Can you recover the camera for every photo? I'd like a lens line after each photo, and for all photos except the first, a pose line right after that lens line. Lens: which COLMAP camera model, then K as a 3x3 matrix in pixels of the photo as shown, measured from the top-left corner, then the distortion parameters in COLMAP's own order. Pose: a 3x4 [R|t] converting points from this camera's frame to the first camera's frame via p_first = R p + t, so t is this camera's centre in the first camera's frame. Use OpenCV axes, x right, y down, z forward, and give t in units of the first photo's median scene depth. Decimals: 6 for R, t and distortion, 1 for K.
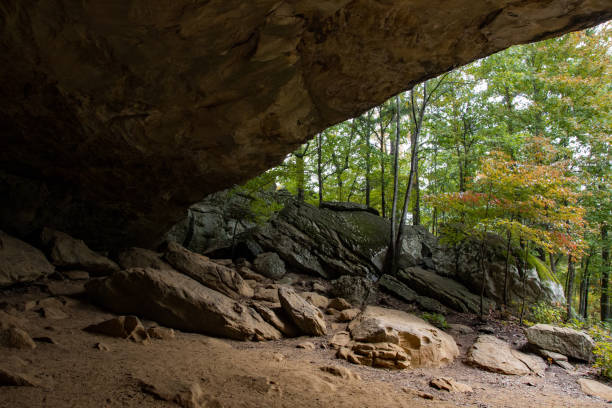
lens RADIAL K [[483.2, 0, 306.3], [0, 483.2, 219.8], [0, 0, 1]] dist [-0.148805, 0.092348]
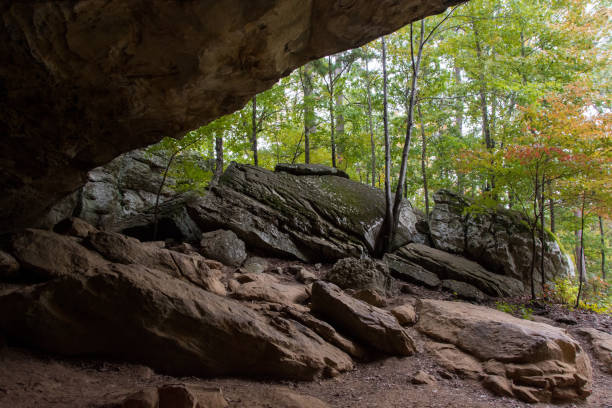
lens RADIAL K [[483.2, 0, 306.3], [0, 483.2, 219.8], [0, 0, 1]] dist [-0.148805, 0.092348]
pose [[0.953265, -0.022294, 0.301312, -0.192323], [0.007347, 0.998689, 0.050650, 0.017124], [-0.302046, -0.046069, 0.952179, 0.287028]]
